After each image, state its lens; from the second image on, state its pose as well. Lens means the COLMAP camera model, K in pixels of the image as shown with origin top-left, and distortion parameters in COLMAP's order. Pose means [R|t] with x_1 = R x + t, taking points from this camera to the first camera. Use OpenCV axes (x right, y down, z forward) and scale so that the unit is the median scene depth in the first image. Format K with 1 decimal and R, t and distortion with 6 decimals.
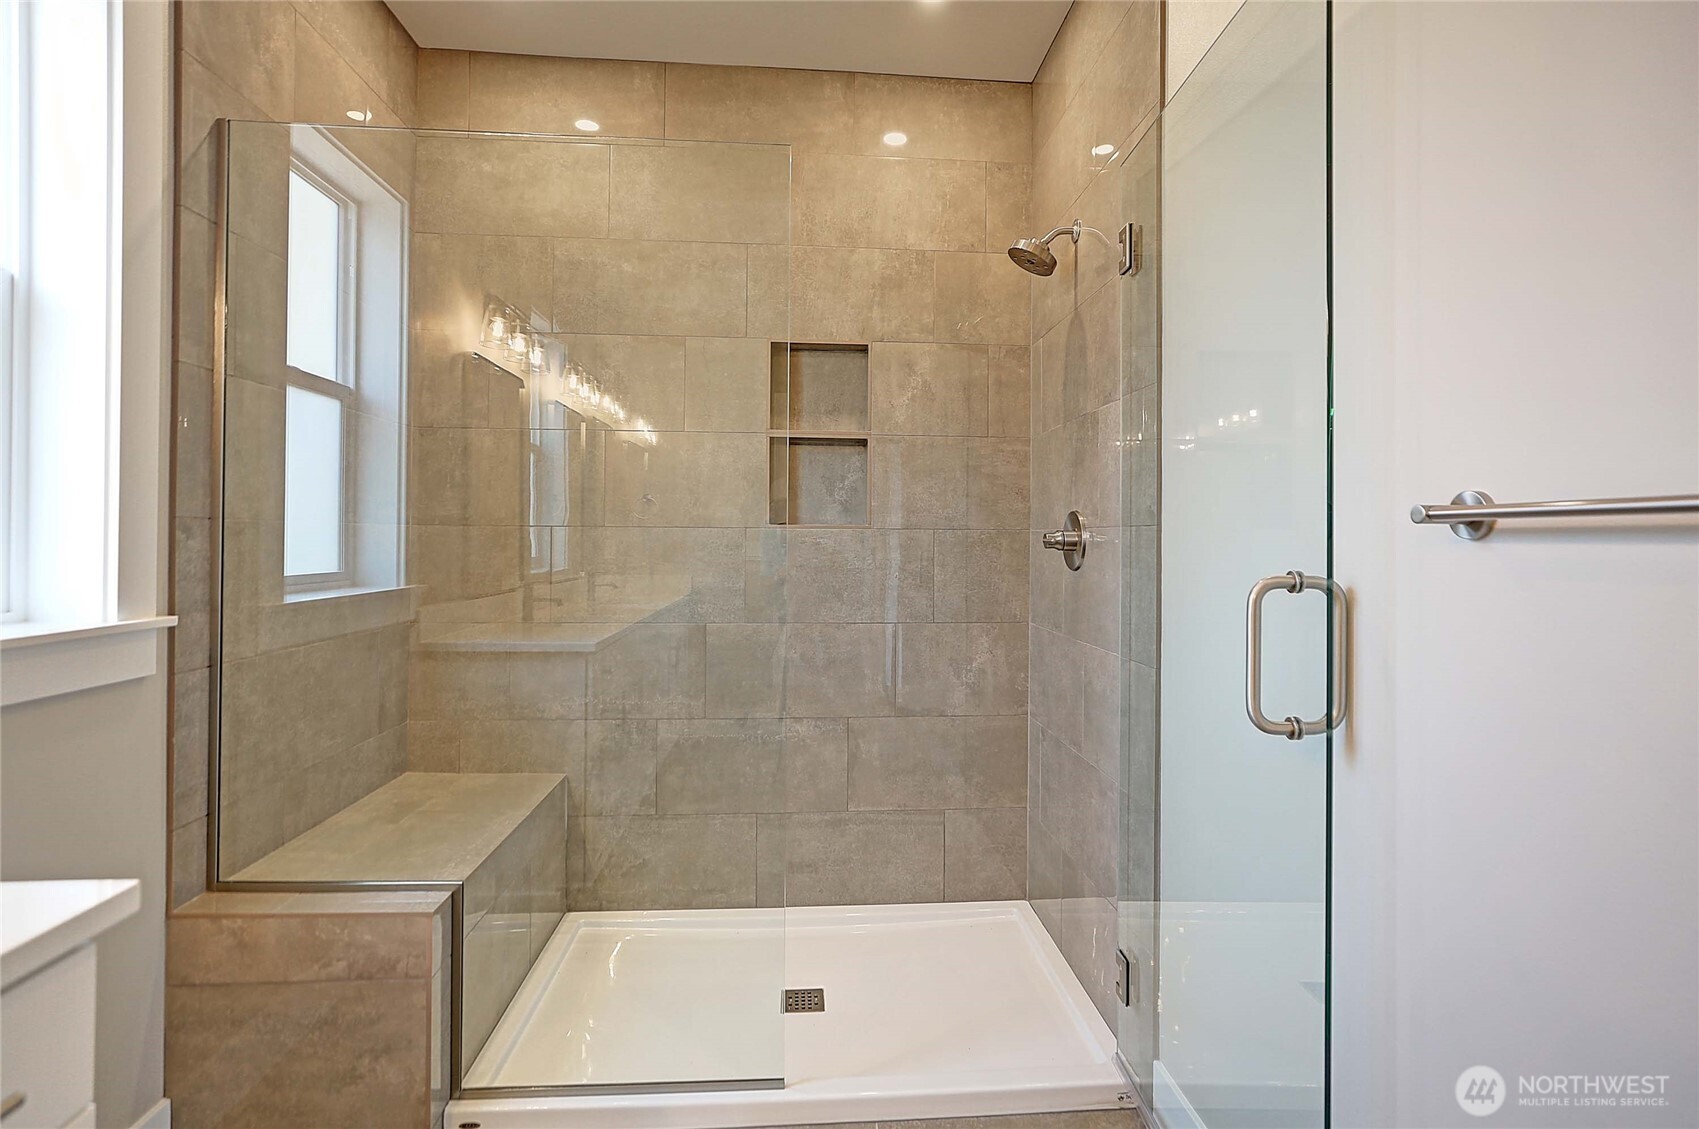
lens RADIAL K [[804.6, 0, 858.3], [0, 804.6, 522.6], [0, 0, 1]] dist [-0.020622, 0.006961]
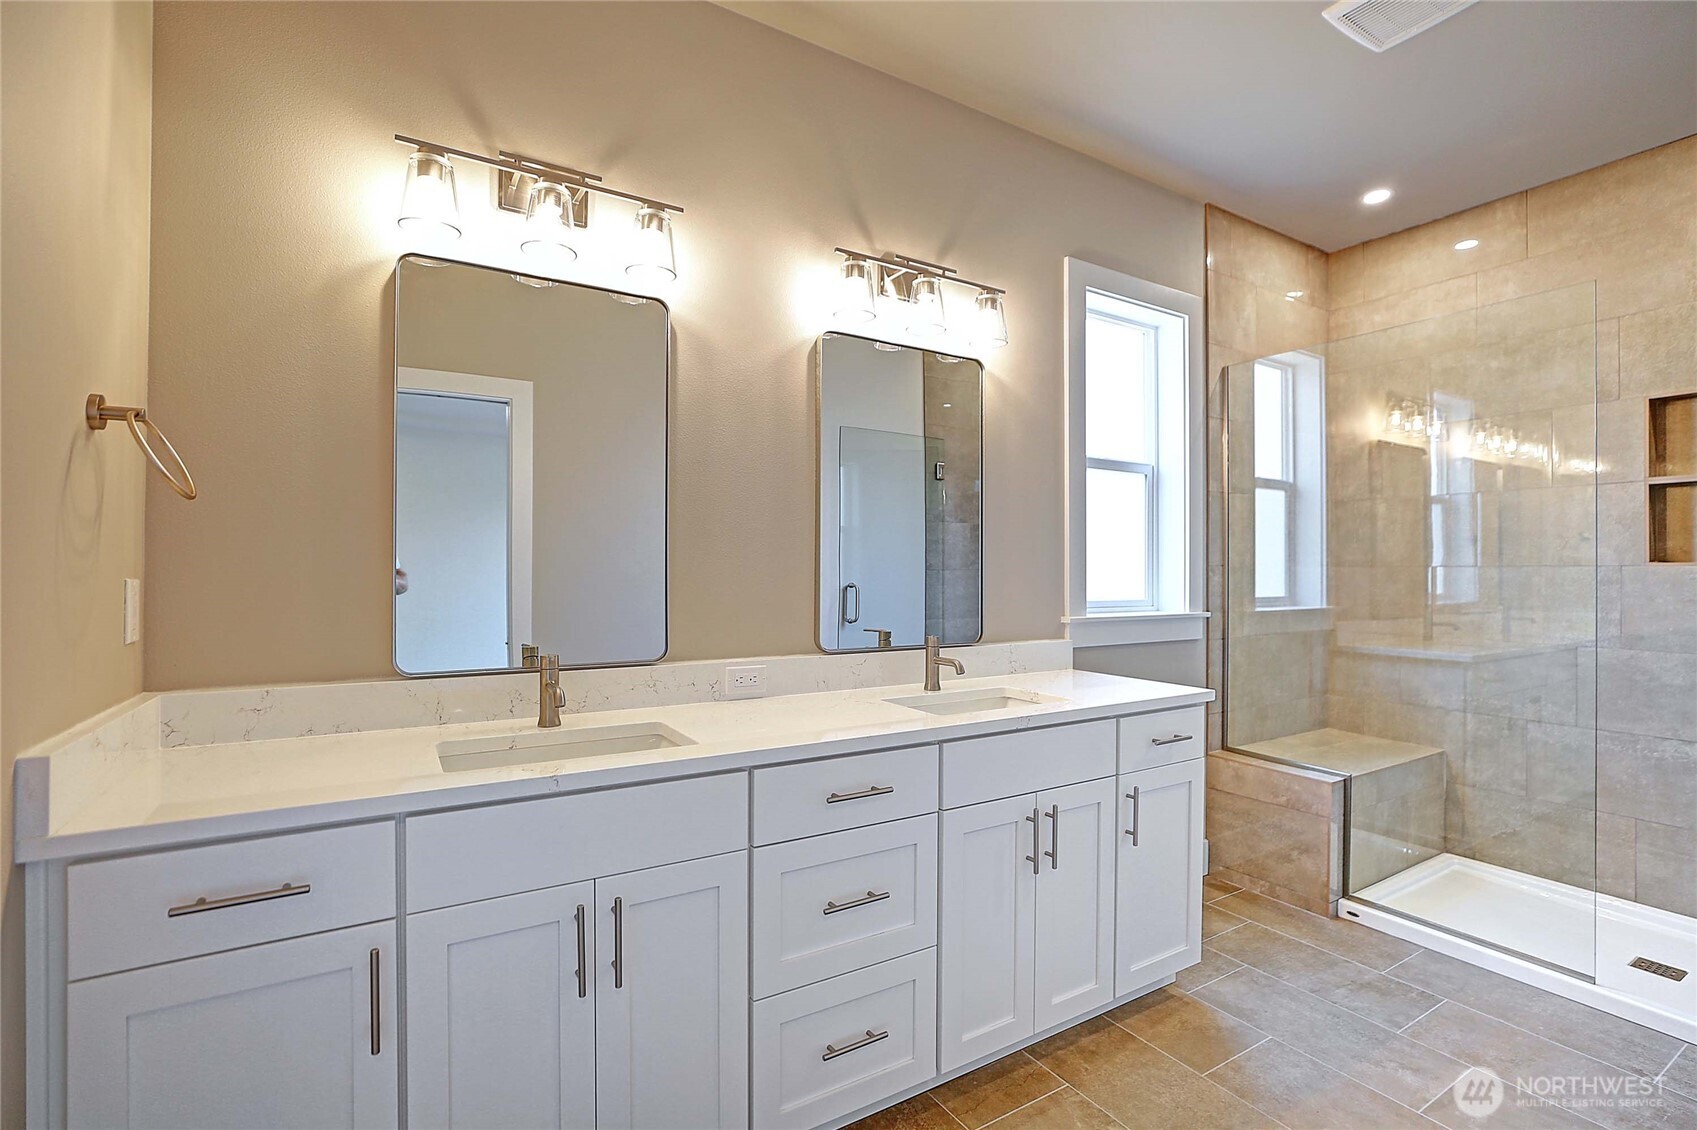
lens RADIAL K [[796.6, 0, 860.5], [0, 796.6, 581.8], [0, 0, 1]] dist [-0.037930, 0.016981]
pose [[0.471722, 0.005951, -0.881727, 0.360693], [0.017434, 0.999719, 0.016075, -0.008545], [0.881575, -0.022955, 0.471485, -0.523191]]
